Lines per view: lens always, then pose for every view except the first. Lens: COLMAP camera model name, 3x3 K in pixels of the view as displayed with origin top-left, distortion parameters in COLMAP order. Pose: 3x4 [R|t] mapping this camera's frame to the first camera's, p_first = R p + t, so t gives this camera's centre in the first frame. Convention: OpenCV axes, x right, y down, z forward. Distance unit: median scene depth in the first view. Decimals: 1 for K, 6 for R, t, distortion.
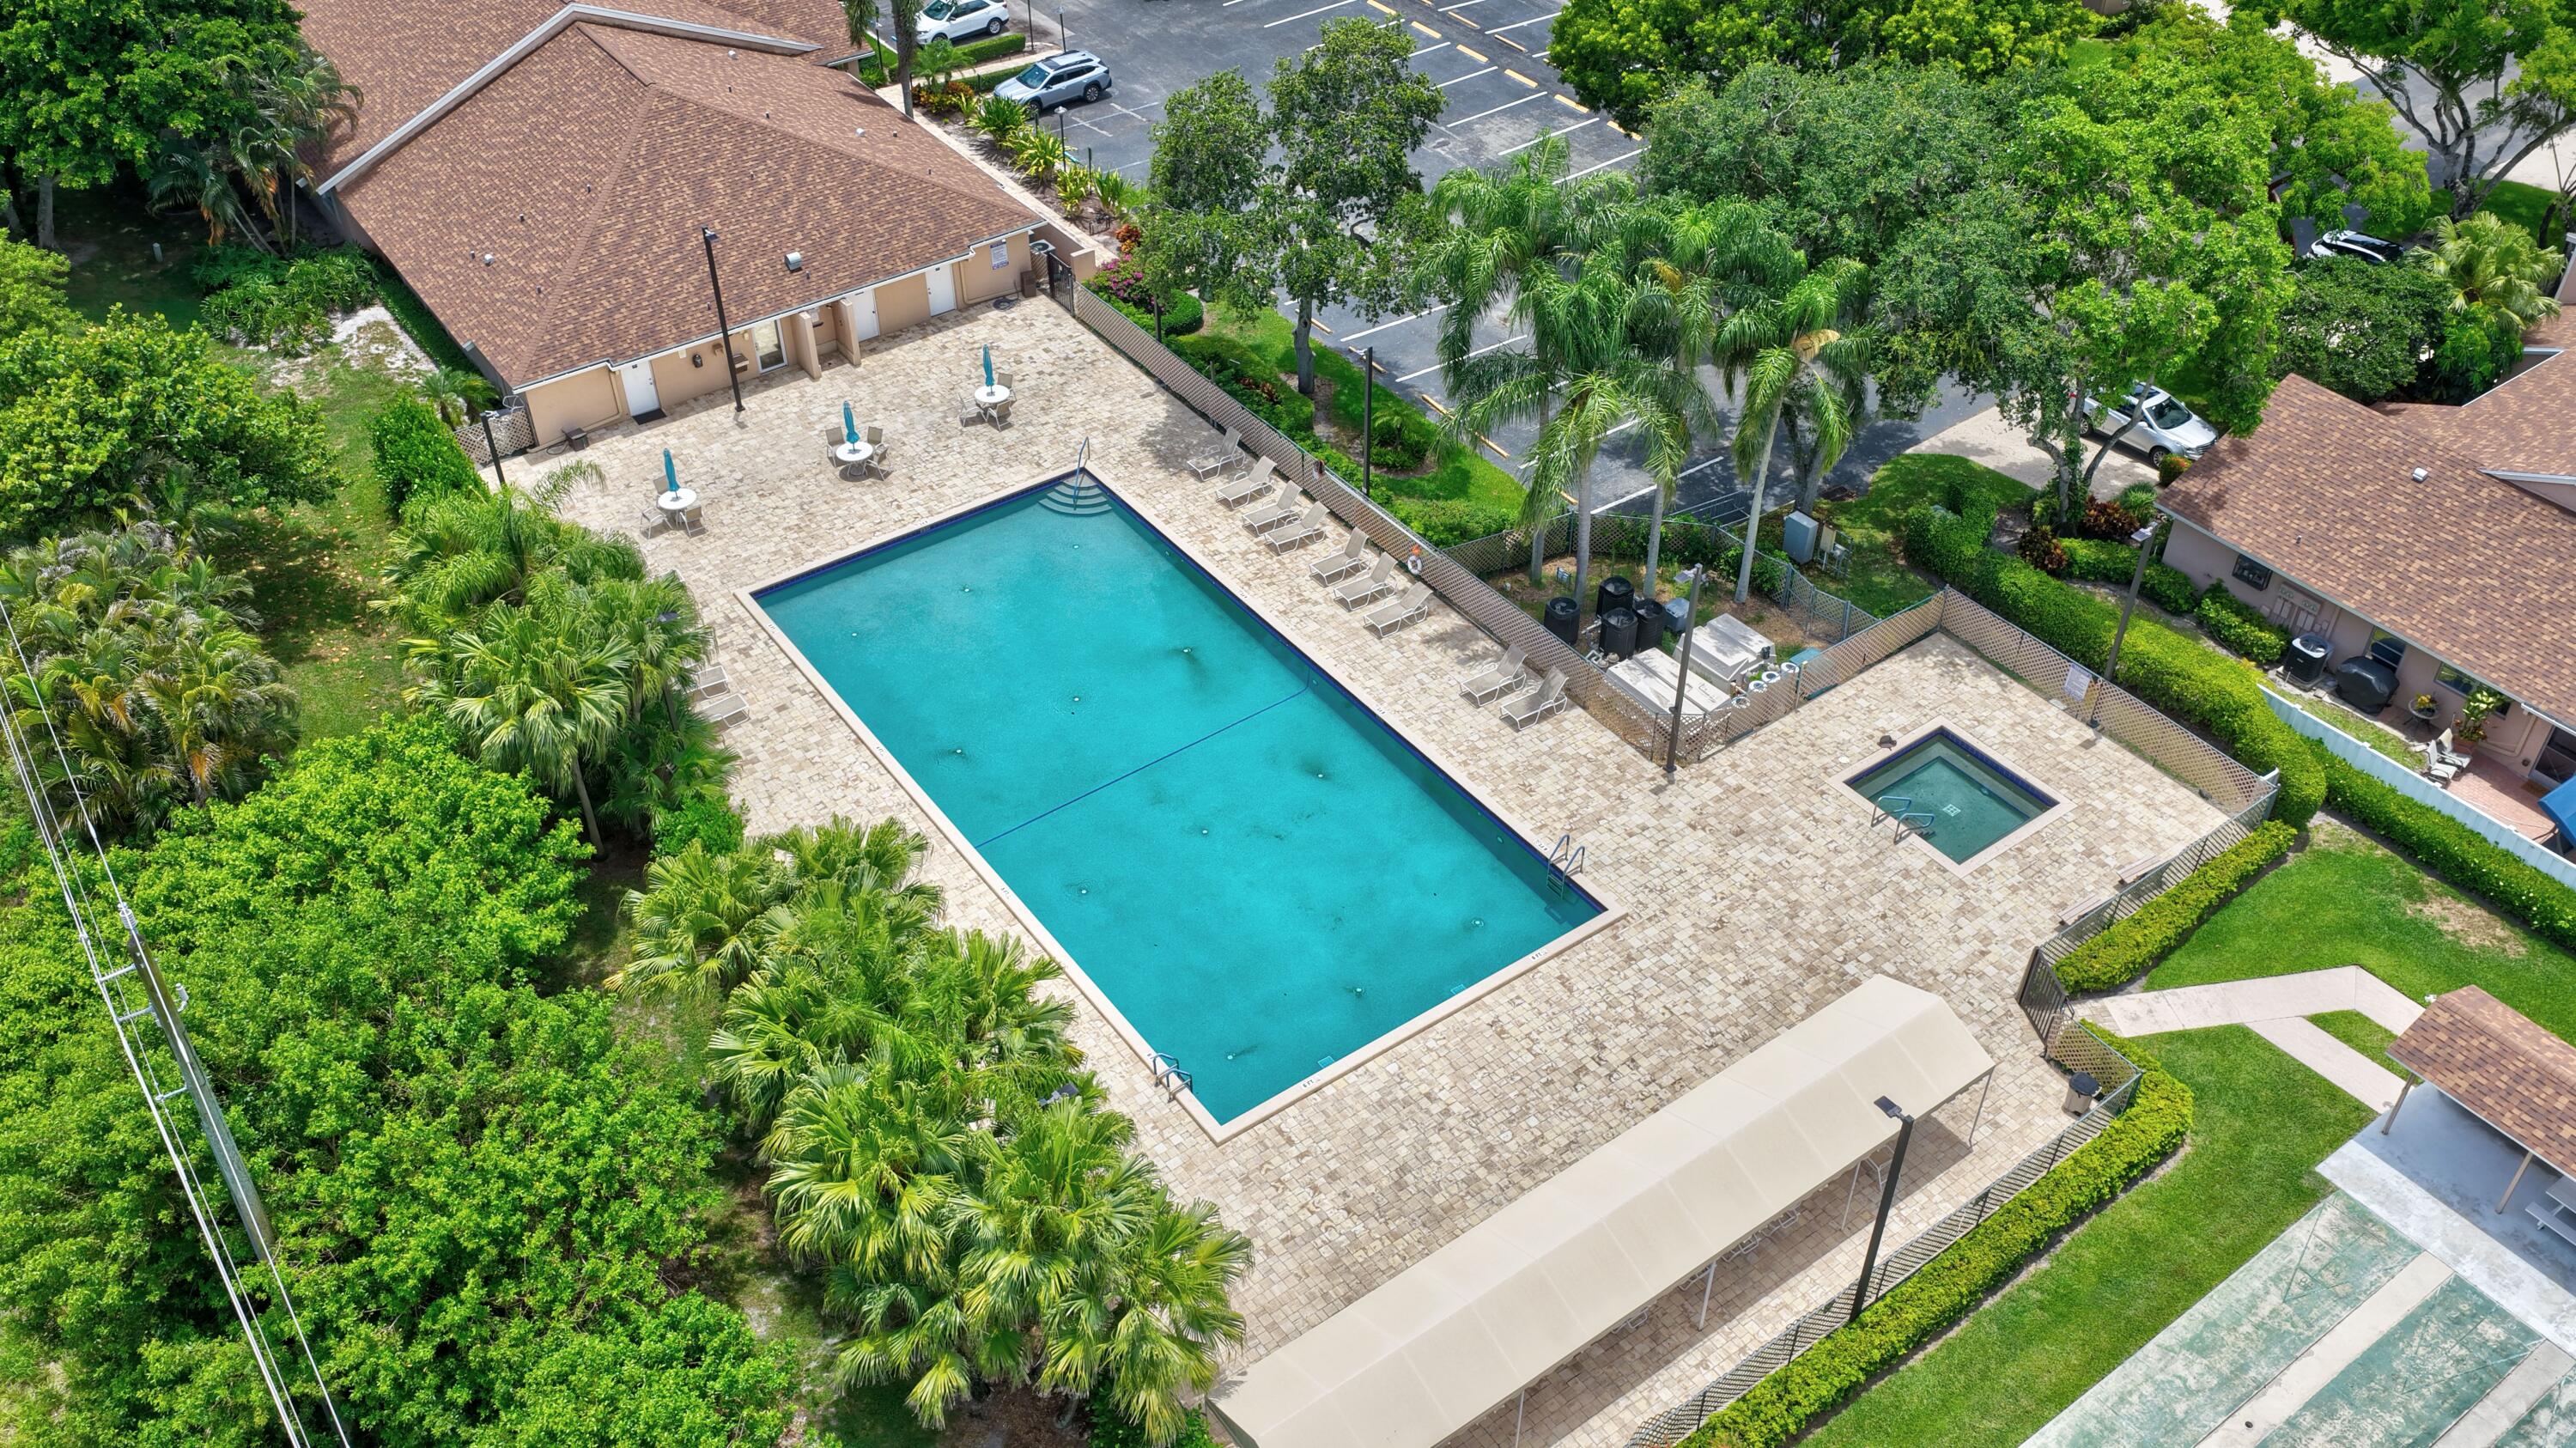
lens RADIAL K [[2140.7, 0, 1288.0], [0, 2140.7, 722.6], [0, 0, 1]] dist [0.004311, 0.012266]
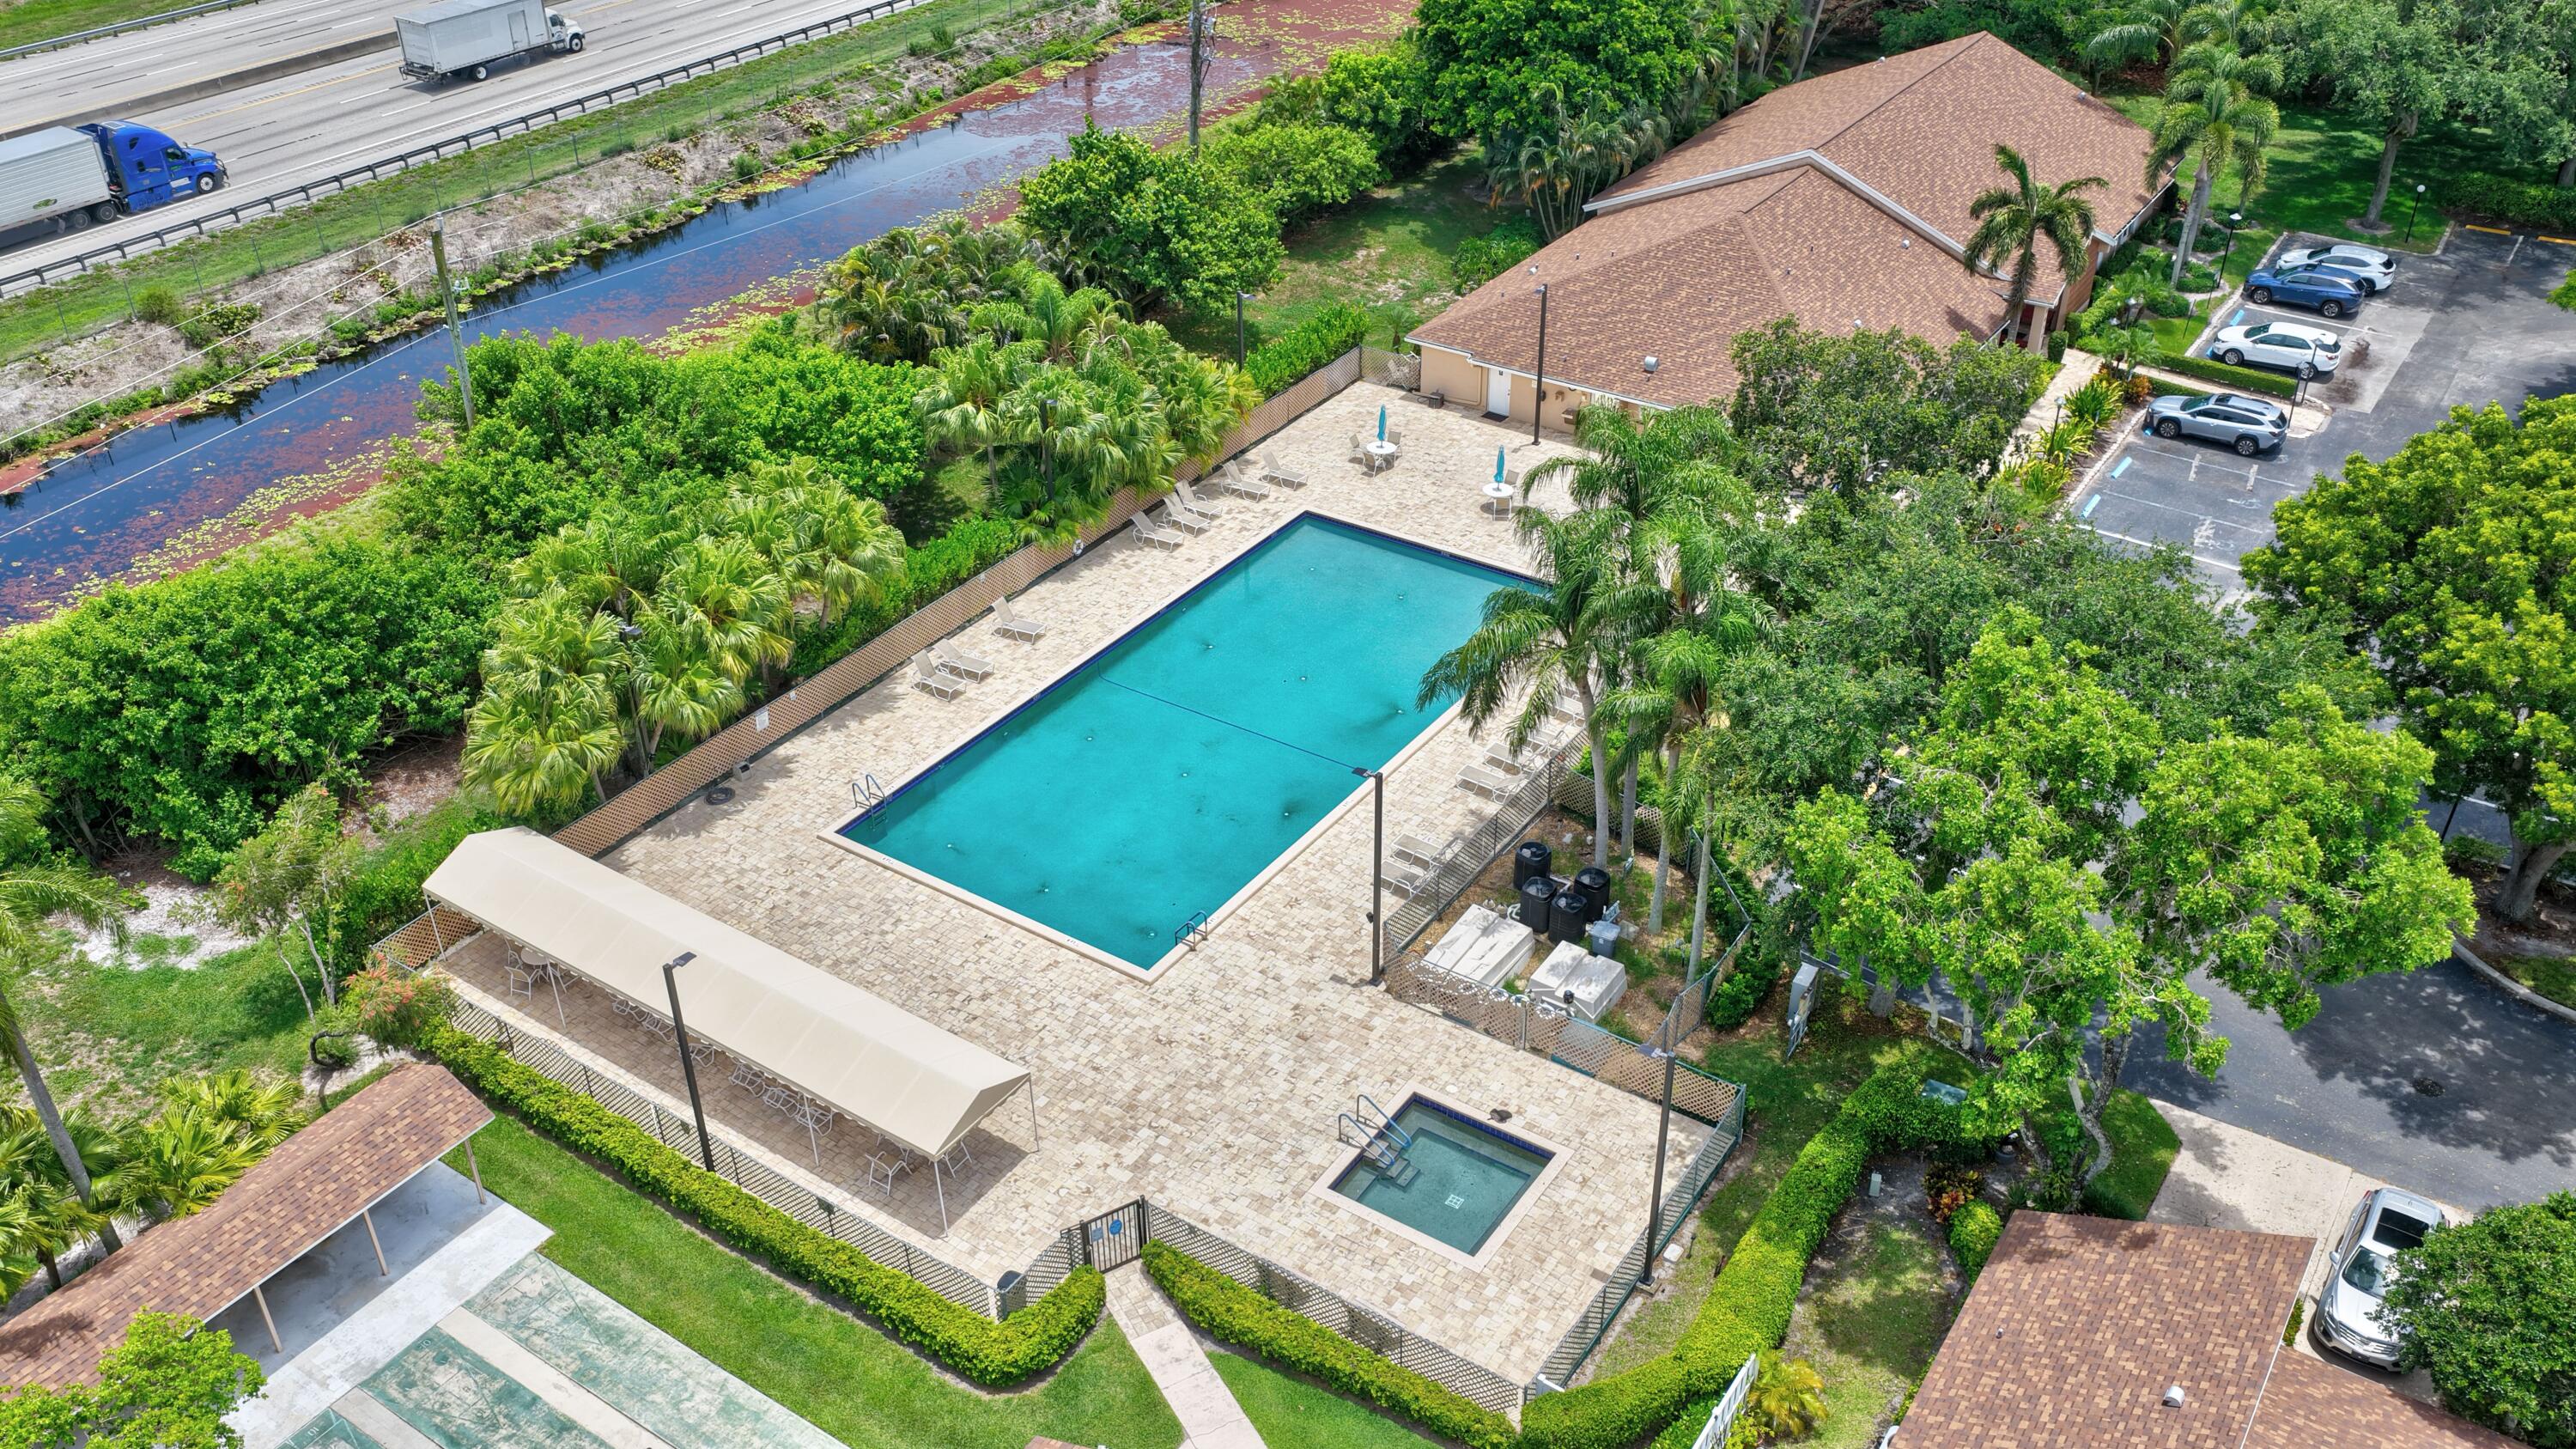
lens RADIAL K [[2140.8, 0, 1287.6], [0, 2140.8, 724.5], [0, 0, 1]] dist [0.004311, 0.012266]
pose [[0.339642, 0.504506, -0.793799, 0.879005], [-0.594171, 0.769327, 0.234725, -0.274478], [0.729112, 0.391930, 0.561059, 0.366370]]
